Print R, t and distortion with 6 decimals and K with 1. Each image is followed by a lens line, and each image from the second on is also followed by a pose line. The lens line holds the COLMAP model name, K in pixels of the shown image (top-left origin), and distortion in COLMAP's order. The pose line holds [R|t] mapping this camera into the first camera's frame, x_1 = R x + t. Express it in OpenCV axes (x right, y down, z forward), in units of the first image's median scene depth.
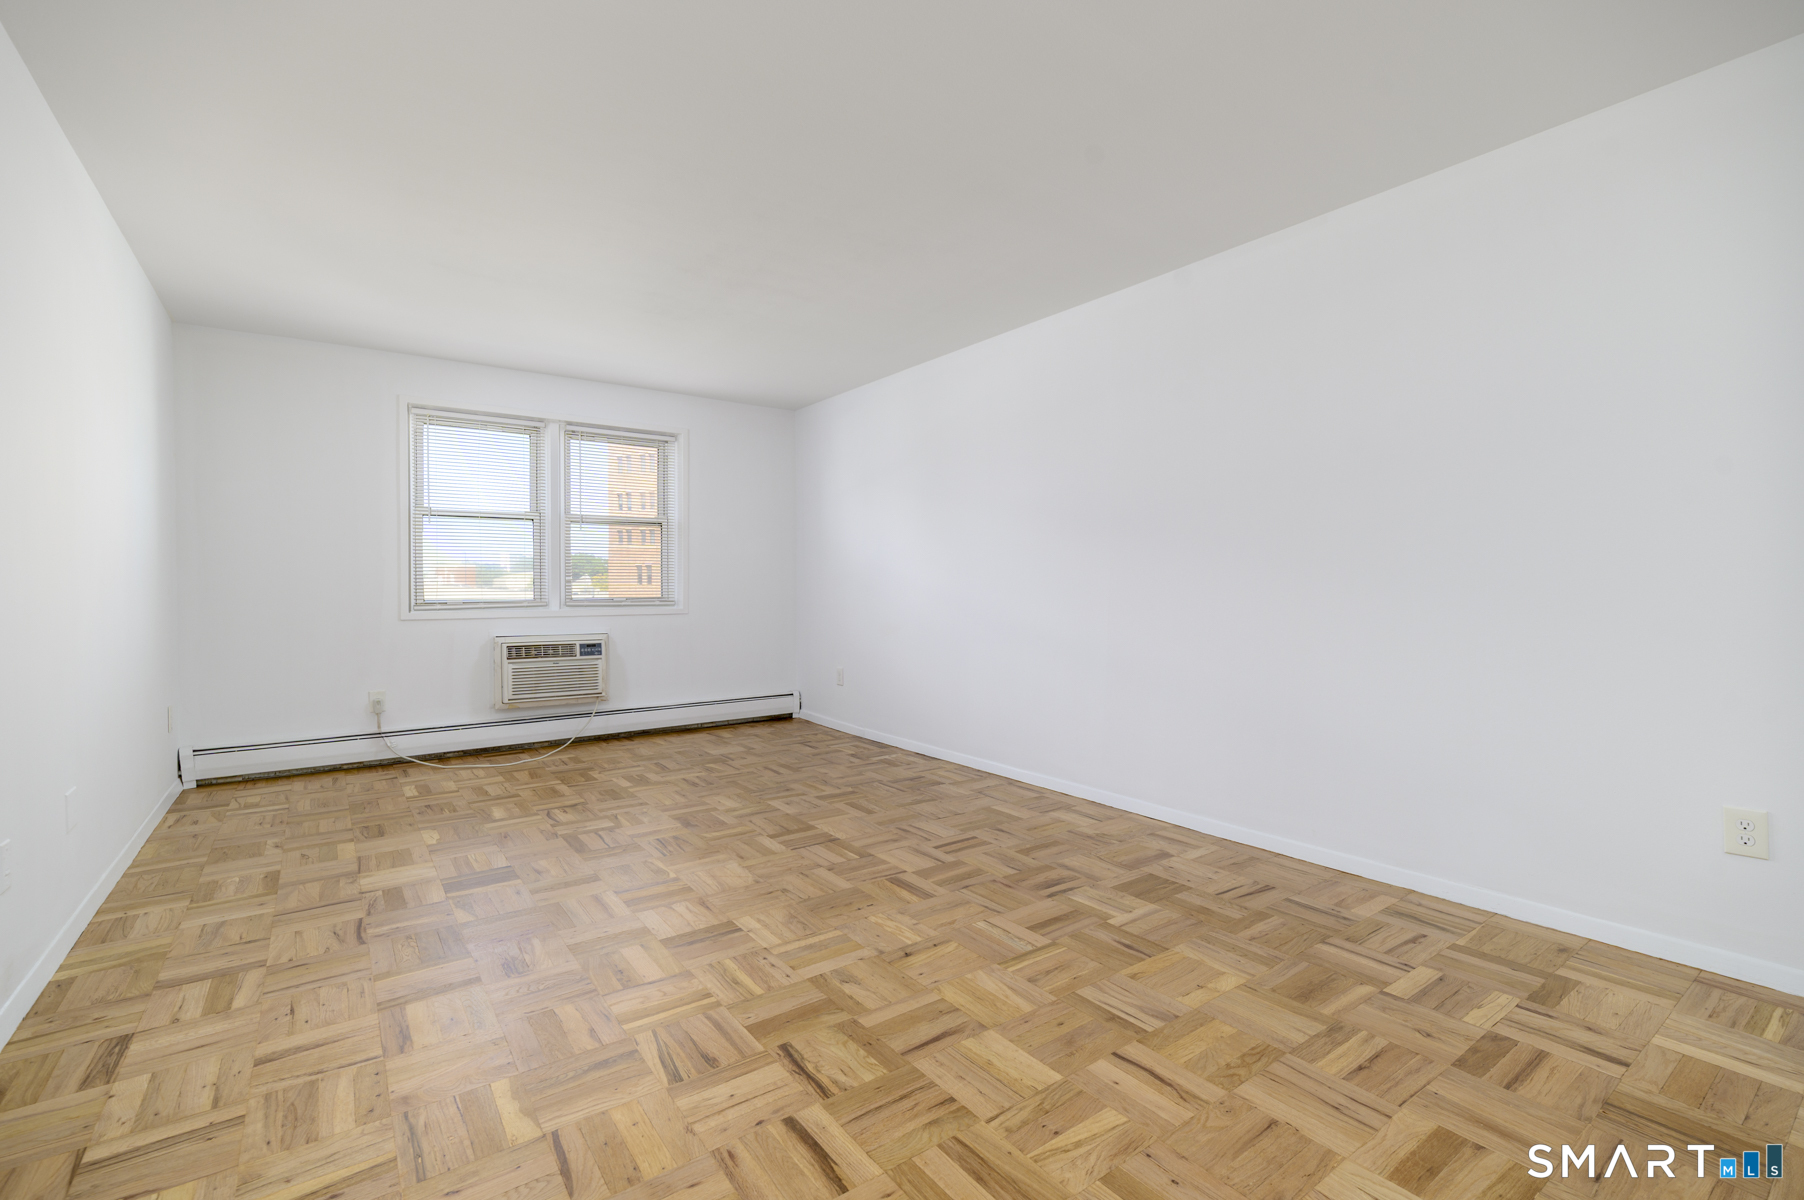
lens RADIAL K [[788.5, 0, 897.1], [0, 788.5, 598.1], [0, 0, 1]] dist [0.001497, -0.000273]
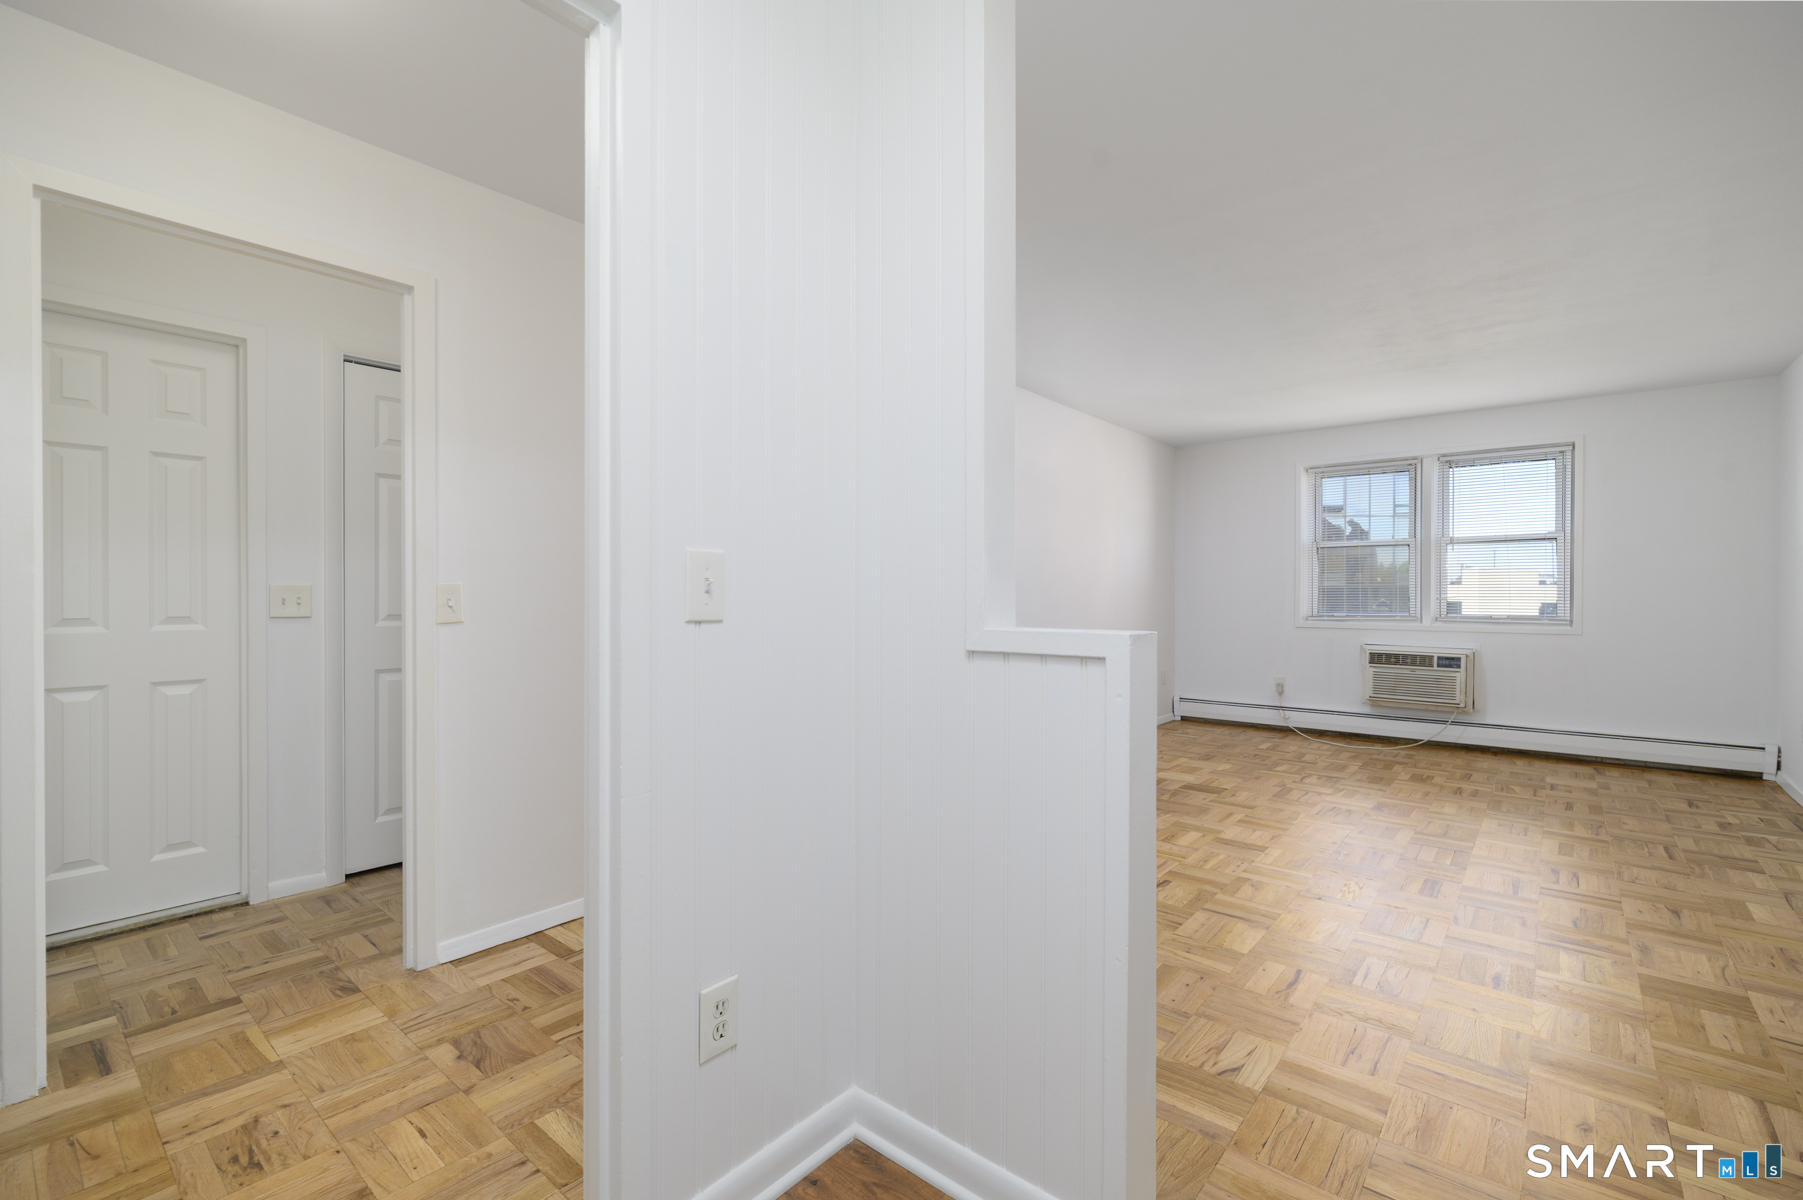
lens RADIAL K [[790.7, 0, 901.5], [0, 790.7, 600.0], [0, 0, 1]] dist [0.000639, 0.000269]
pose [[0.245499, 0.012833, -0.969312, 0.711398], [-0.015485, 0.999837, 0.009315, -0.028441], [0.969273, 0.012723, 0.245657, 0.000186]]
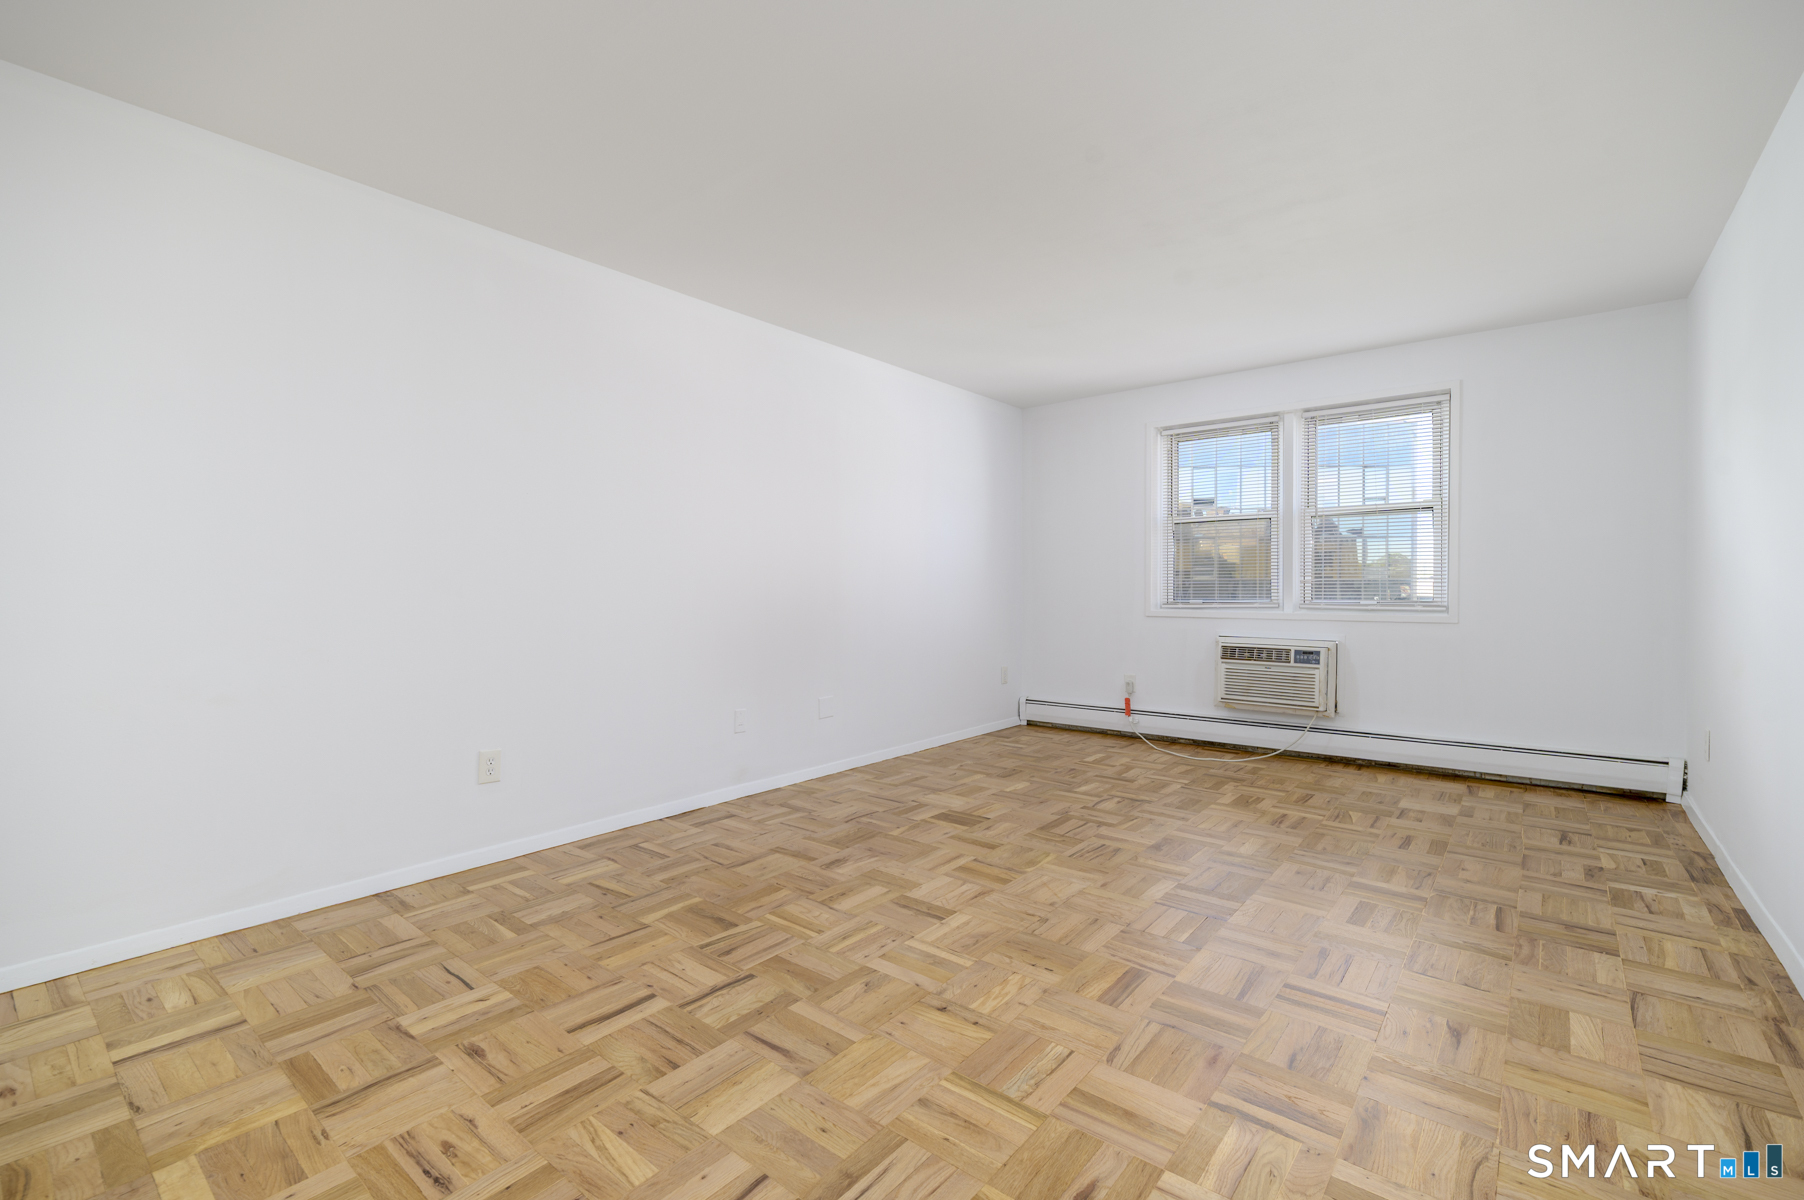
lens RADIAL K [[788.5, 0, 897.1], [0, 788.5, 598.1], [0, 0, 1]] dist [0.001497, -0.000273]
pose [[0.253533, 0.014216, -0.967222, 0.541484], [-0.013197, 0.999850, 0.011236, -0.009608], [0.967237, 0.009915, 0.253683, 0.464795]]
